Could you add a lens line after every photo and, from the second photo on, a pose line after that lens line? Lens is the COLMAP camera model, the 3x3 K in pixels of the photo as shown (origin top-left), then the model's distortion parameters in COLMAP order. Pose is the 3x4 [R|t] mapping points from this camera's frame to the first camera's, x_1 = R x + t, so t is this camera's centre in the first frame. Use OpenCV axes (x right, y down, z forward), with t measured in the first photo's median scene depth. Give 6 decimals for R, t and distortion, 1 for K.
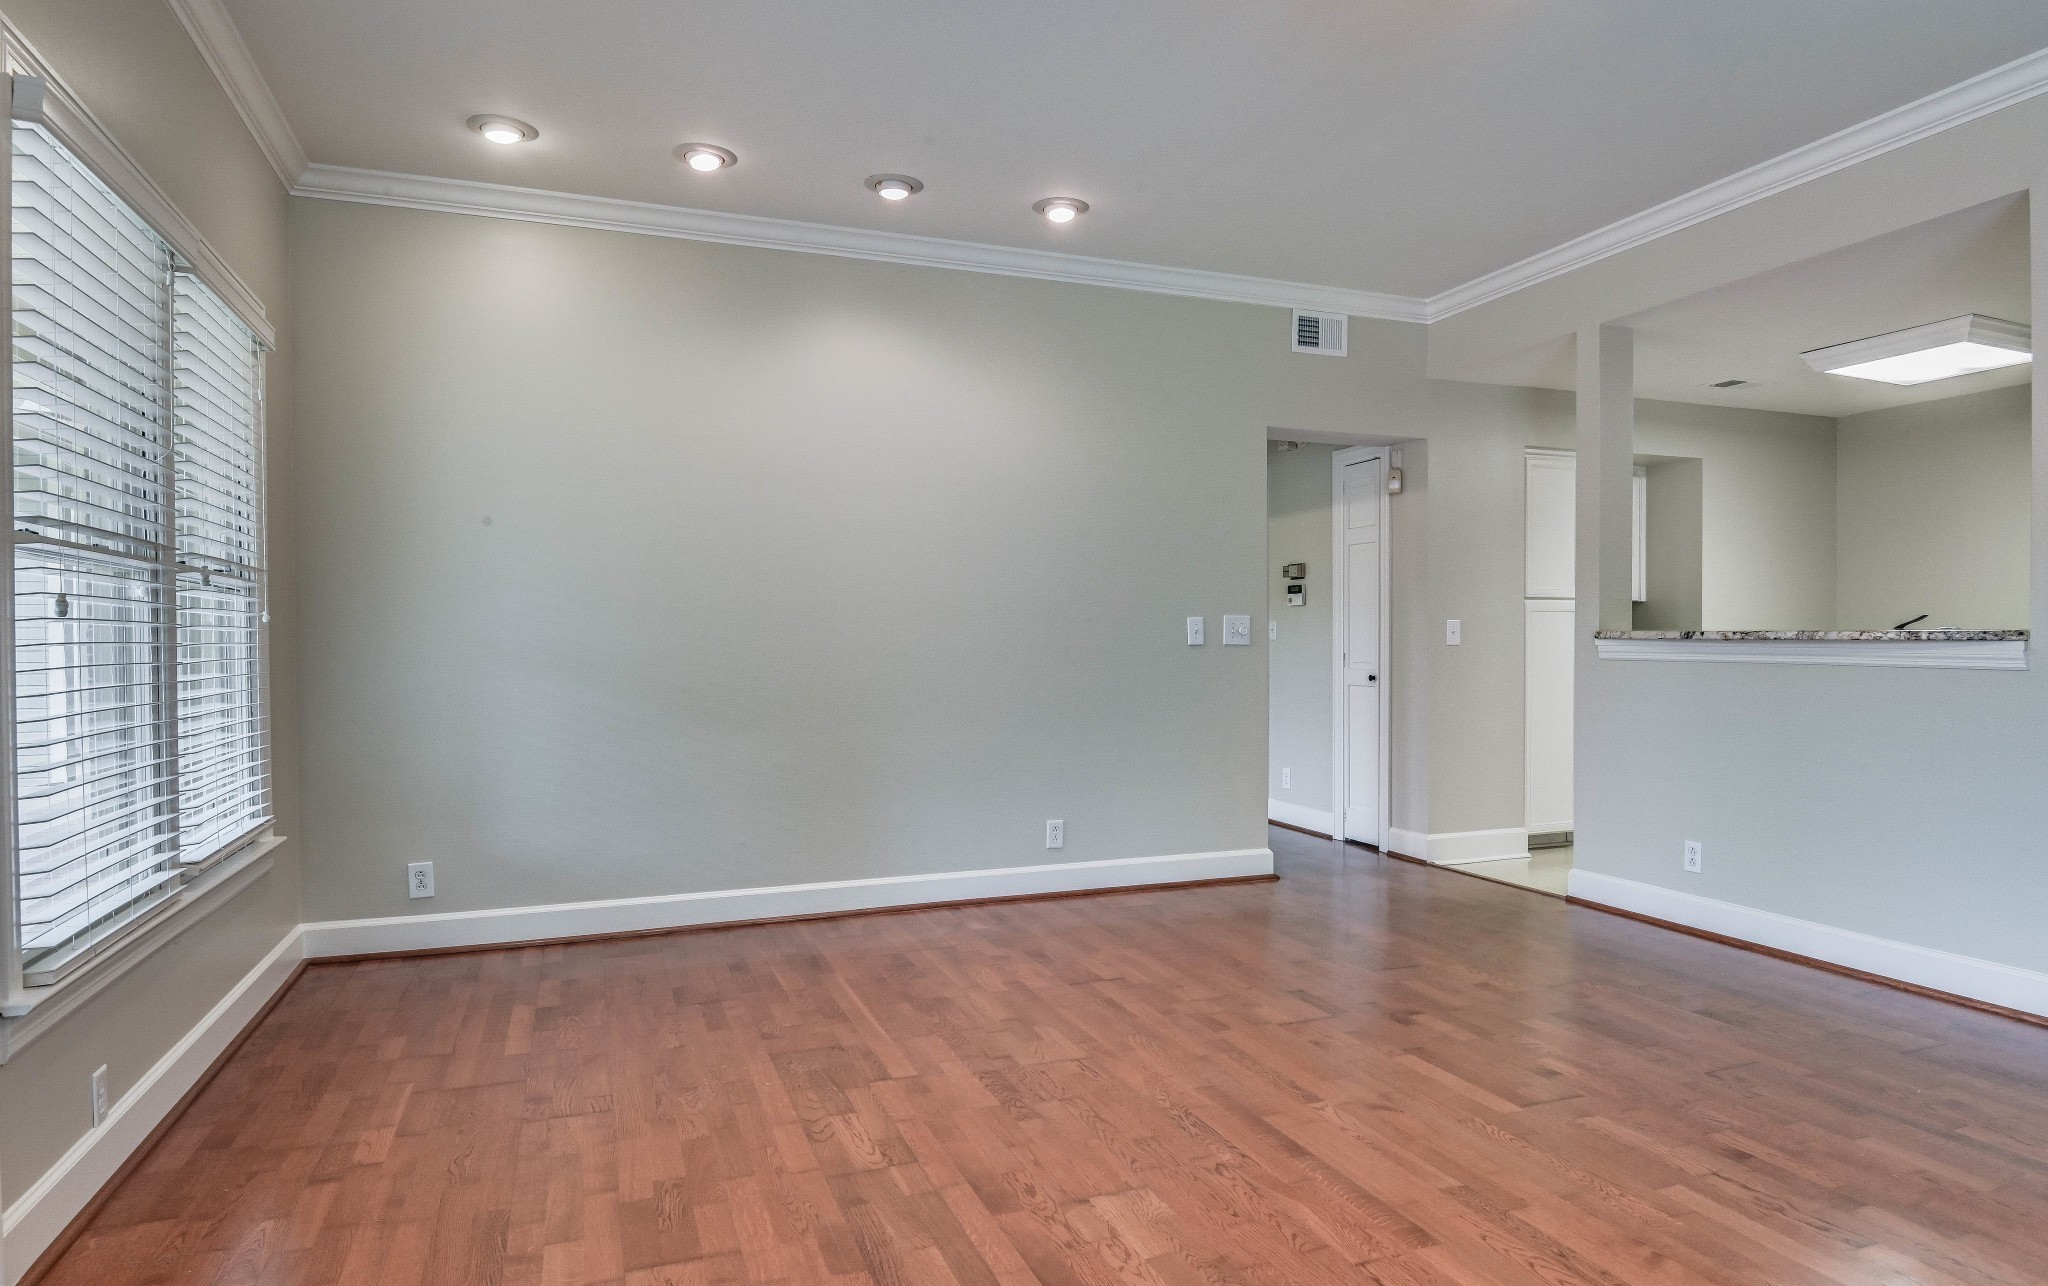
lens RADIAL K [[1179.1, 0, 1049.3], [0, 1179.1, 656.2], [0, 0, 1]] dist [-0.002350, -0.006510]
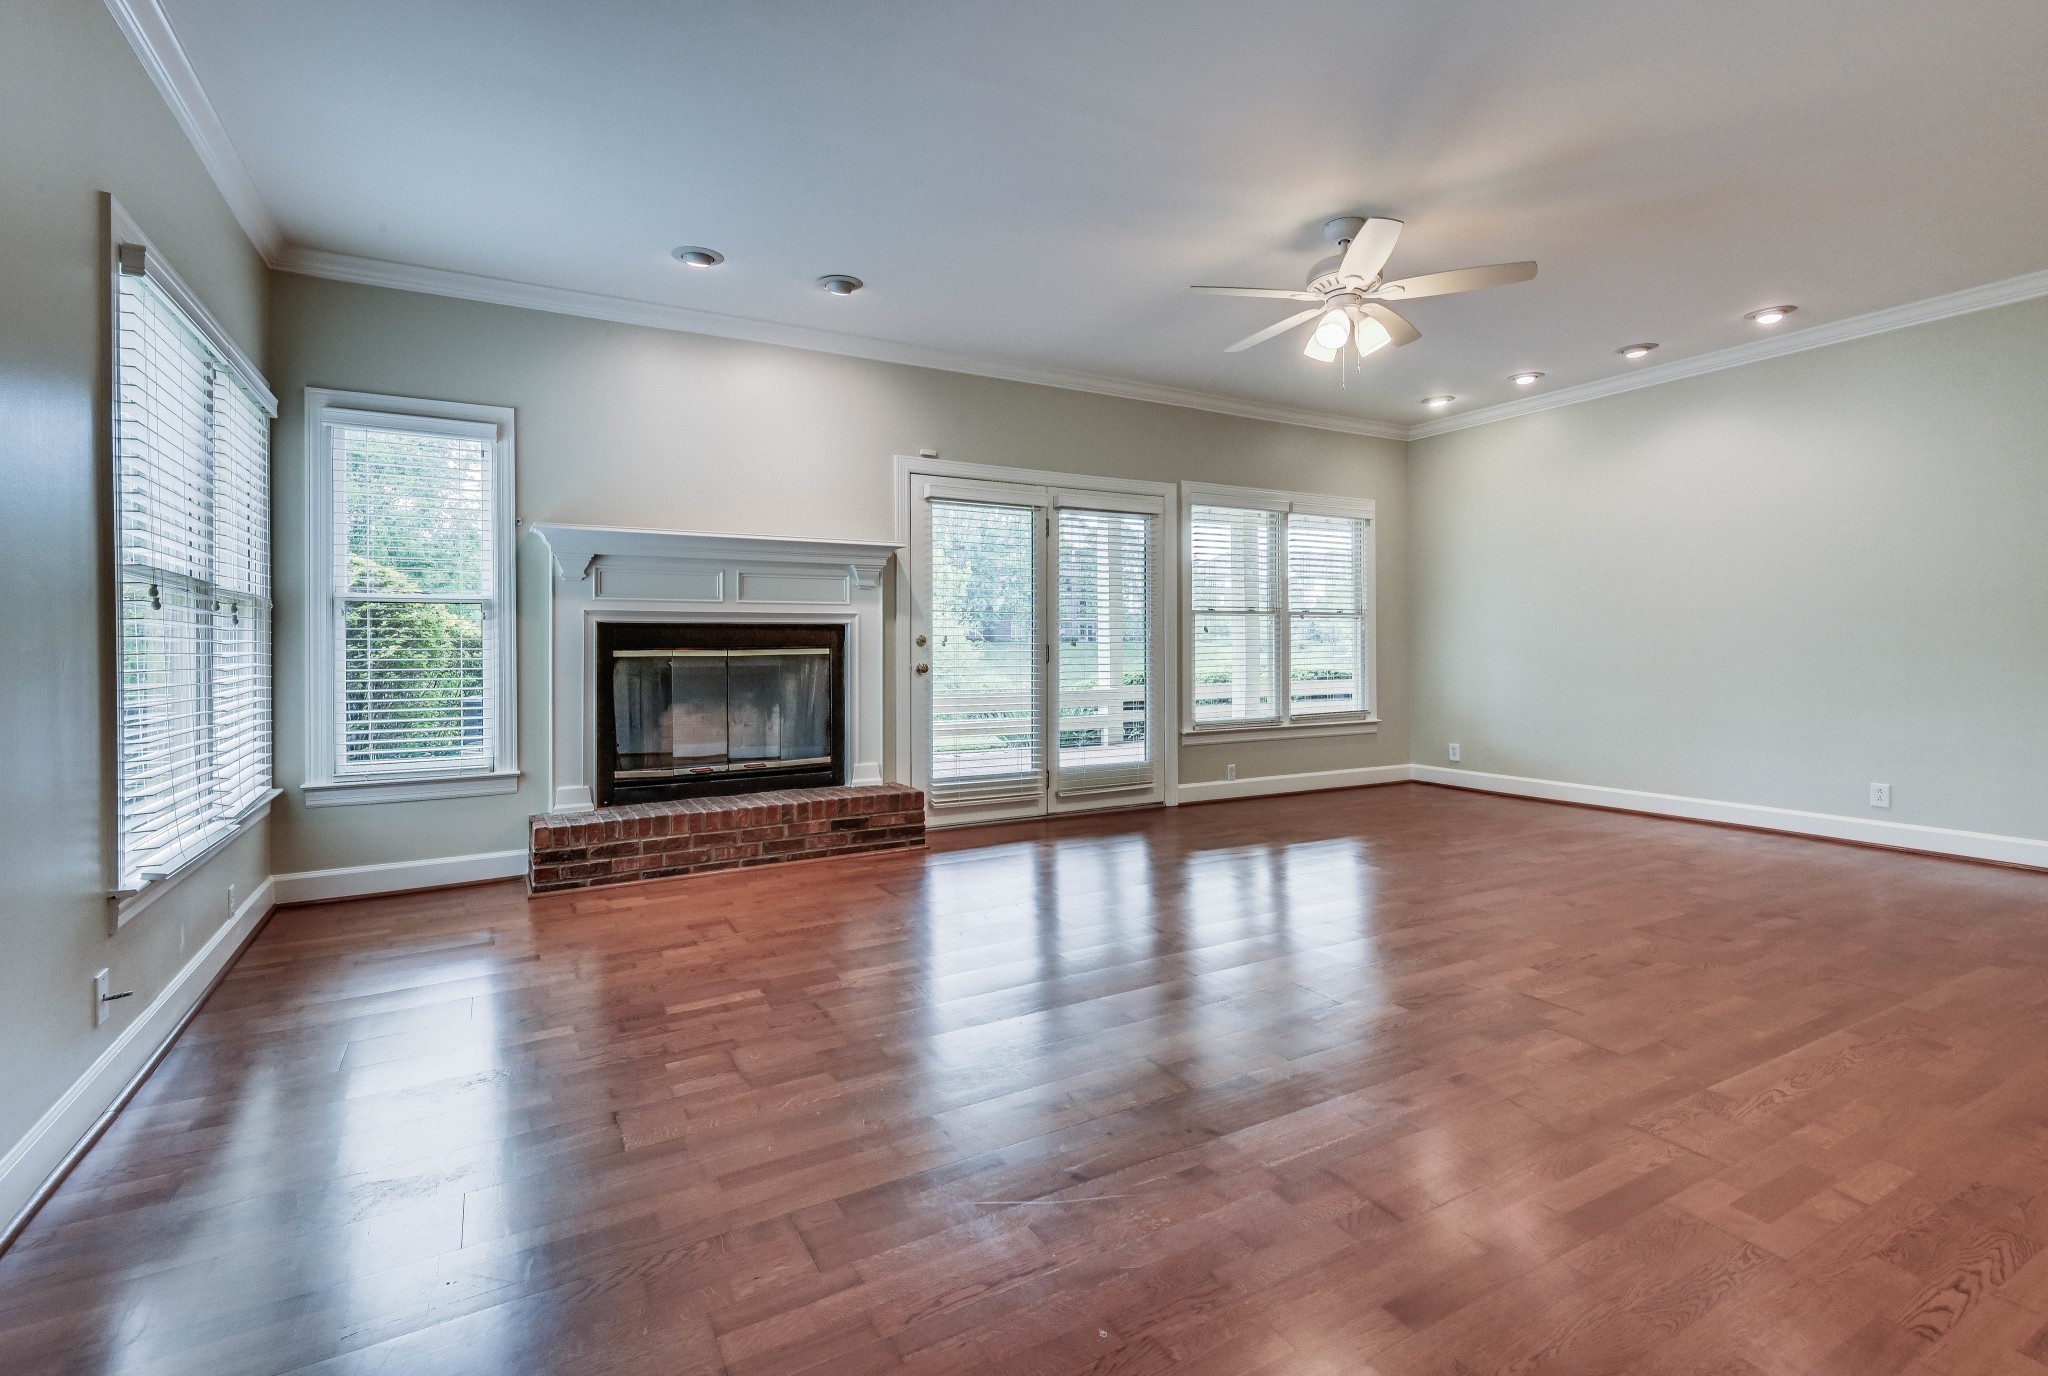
lens RADIAL K [[940.4, 0, 1026.6], [0, 940.4, 643.7], [0, 0, 1]] dist [0.008461, -0.003052]
pose [[0.141019, -0.000455, -0.990007, 0.896052], [-0.006150, 0.999980, -0.001336, 0.004171], [0.989988, 0.006277, 0.141014, 0.006880]]
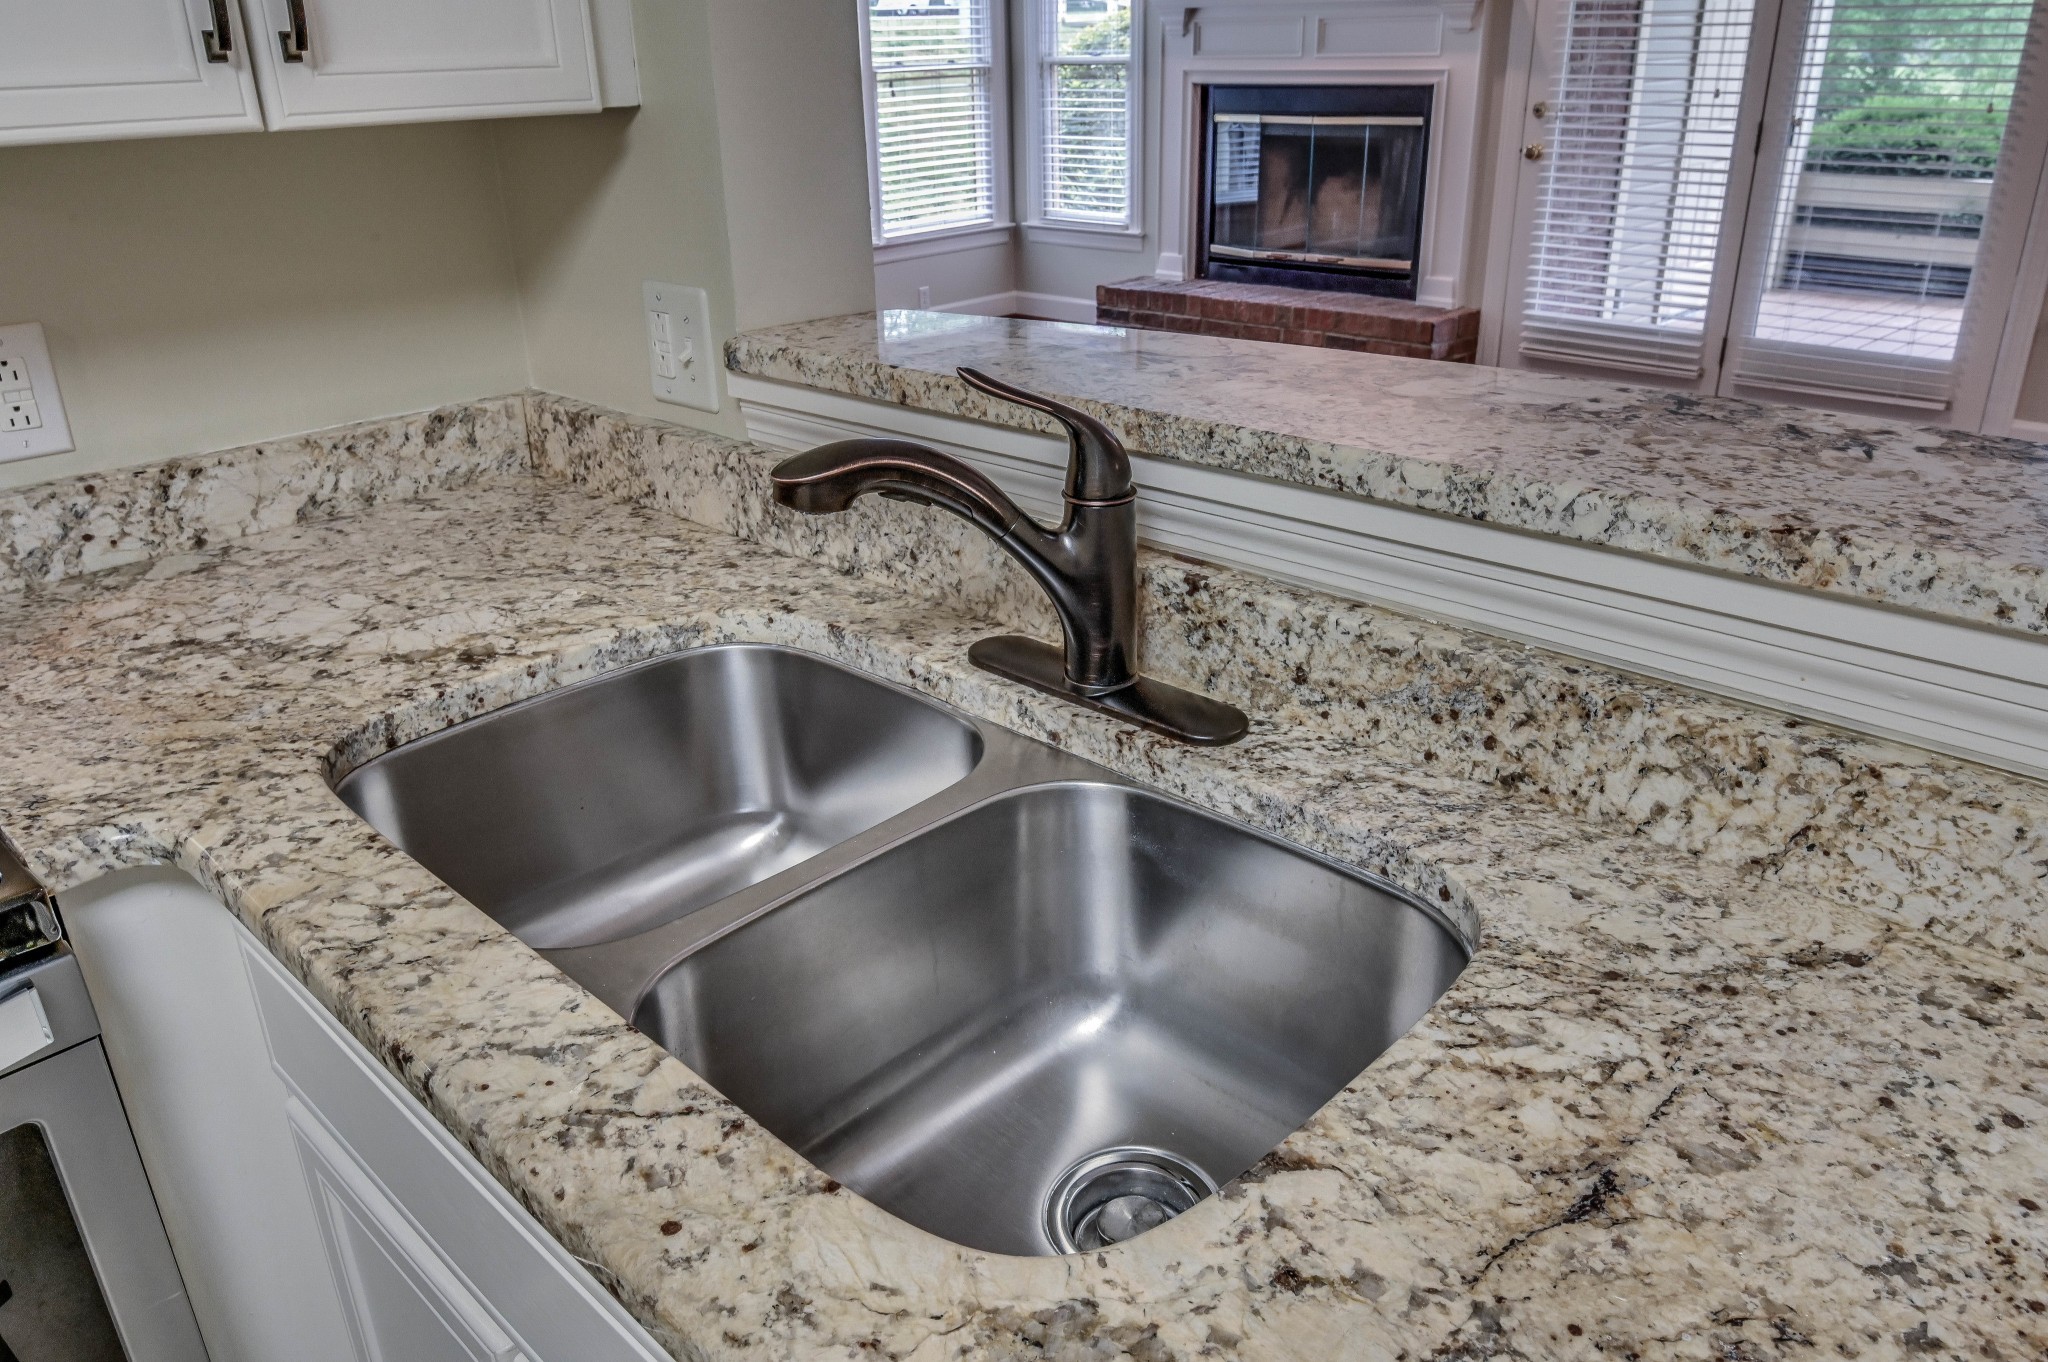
lens RADIAL K [[1479.7, 0, 1014.8], [0, 1479.7, 691.6], [0, 0, 1]] dist [-0.010638, -0.001494]
pose [[-0.909505, 0.189596, -0.369939, 0.709259], [0.020229, 0.909063, 0.416166, -0.078238], [0.415201, 0.371022, -0.830633, 1.040822]]
